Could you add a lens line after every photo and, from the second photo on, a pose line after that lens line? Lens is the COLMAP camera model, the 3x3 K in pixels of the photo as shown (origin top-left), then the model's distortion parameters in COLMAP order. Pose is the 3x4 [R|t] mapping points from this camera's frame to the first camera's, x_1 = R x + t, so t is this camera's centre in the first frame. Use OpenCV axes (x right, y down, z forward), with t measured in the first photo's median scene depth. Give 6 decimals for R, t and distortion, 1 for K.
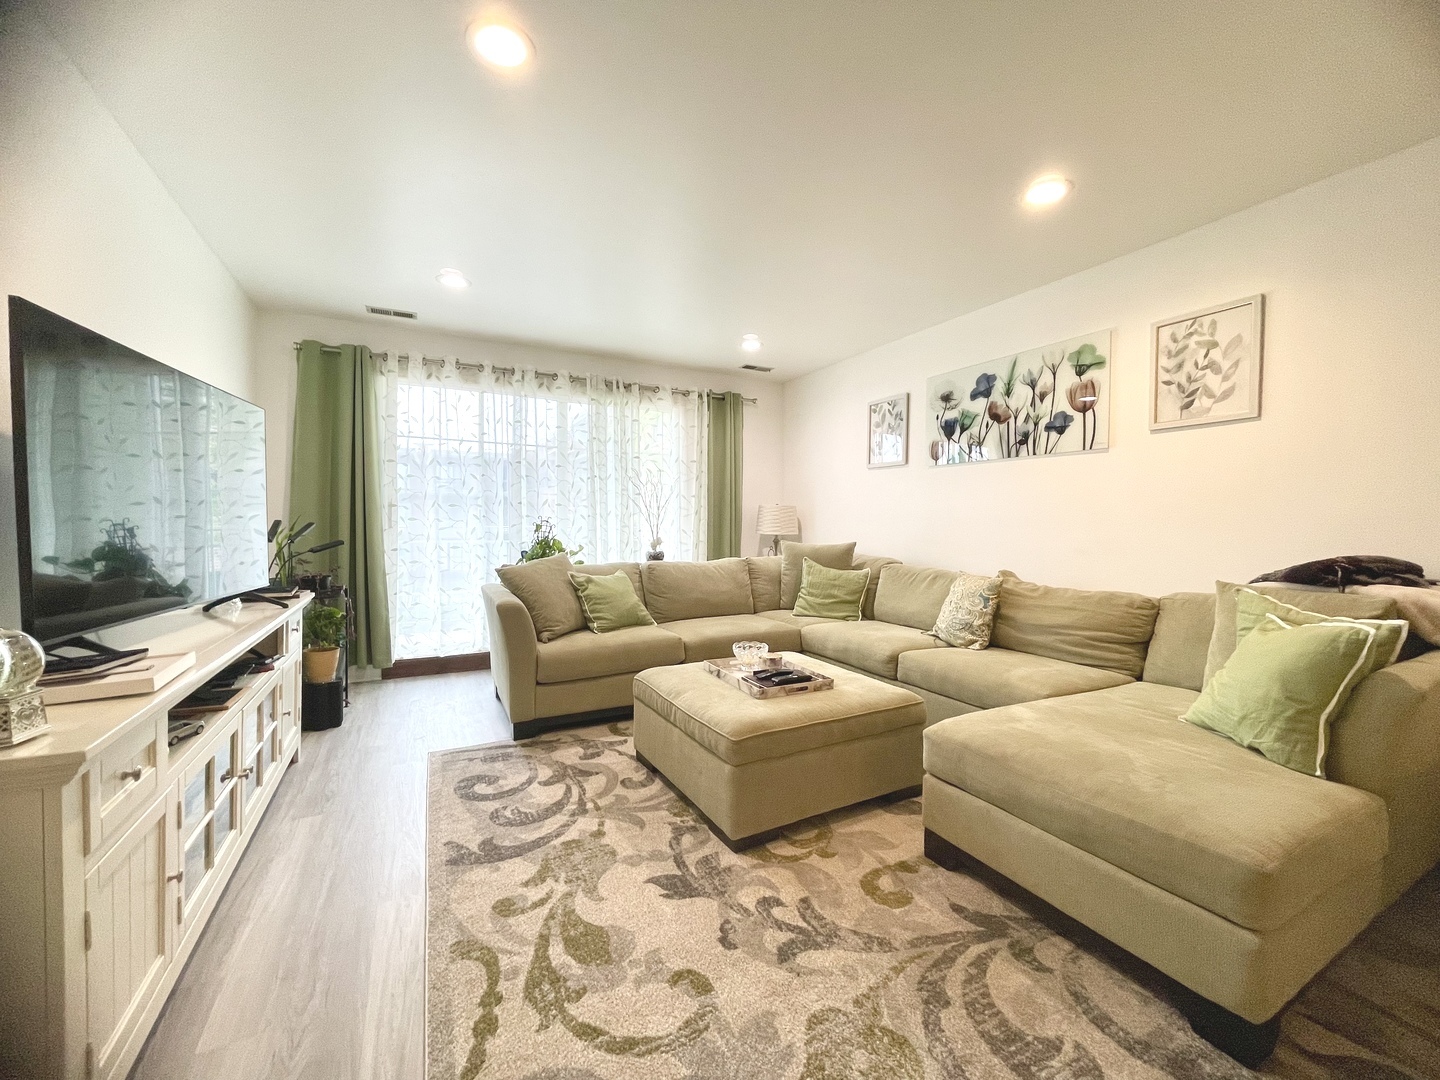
lens RADIAL K [[589.0, 0, 718.1], [0, 589.0, 538.6], [0, 0, 1]] dist [-0.001403, 0.000085]
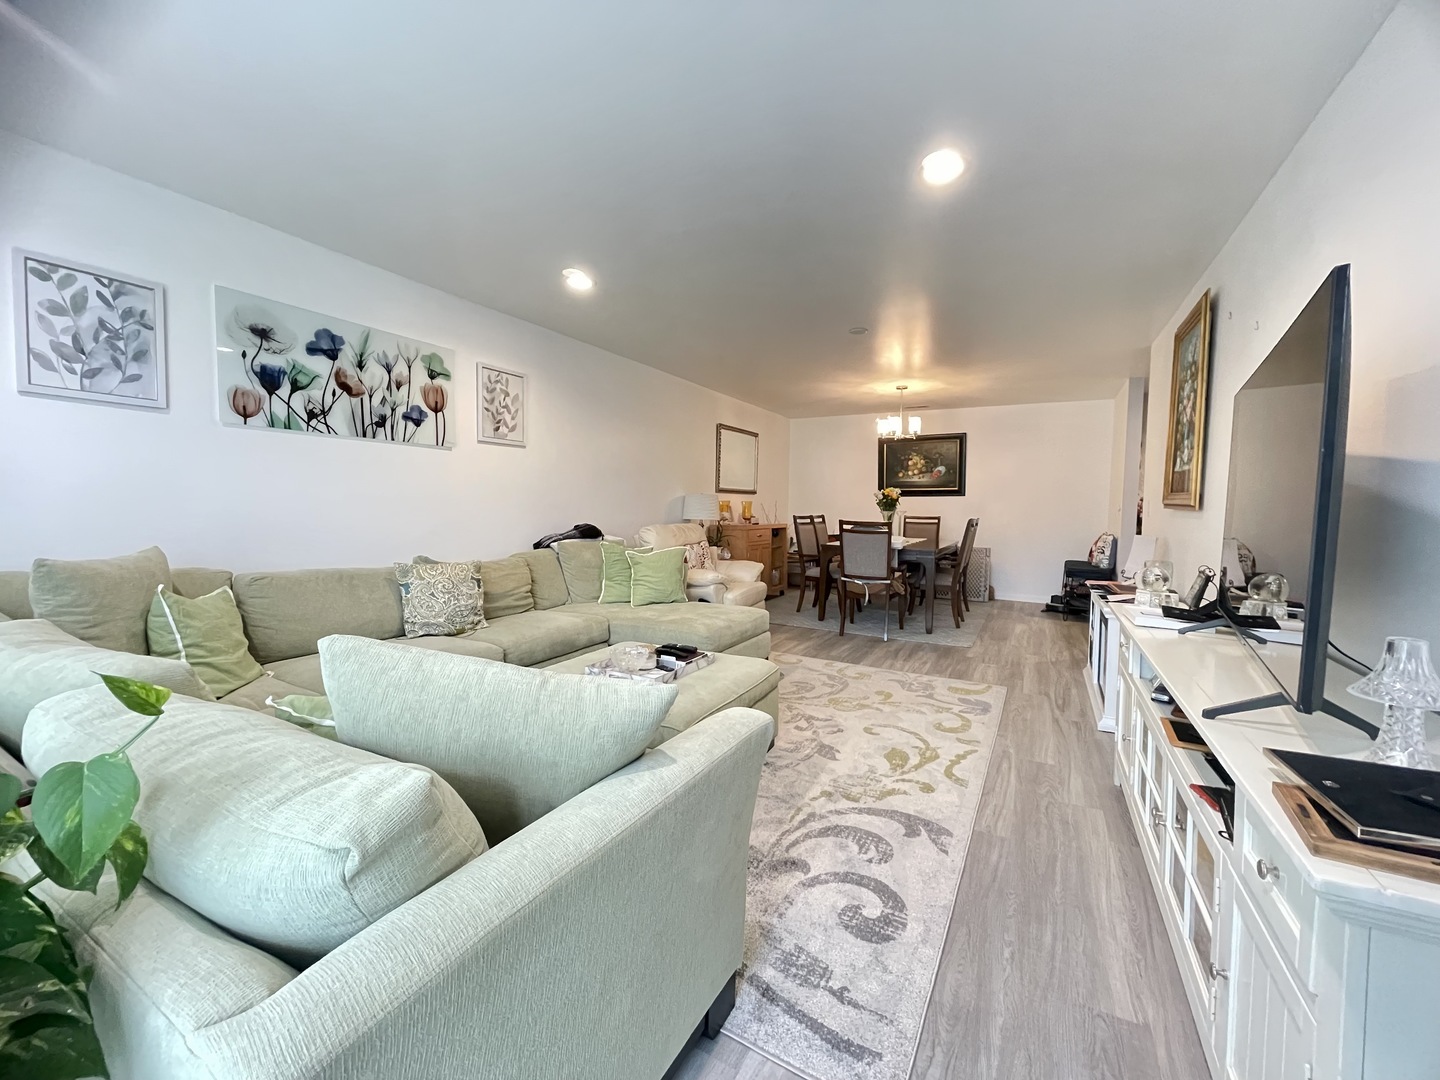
lens RADIAL K [[596.6, 0, 726.7], [0, 596.6, 539.8], [0, 0, 1]] dist [-0.003300, 0.000445]
pose [[-0.575469, -0.062344, 0.815444, -0.684308], [0.004437, 0.996837, 0.079343, -0.055883], [-0.817812, 0.049278, -0.573372, 1.224297]]
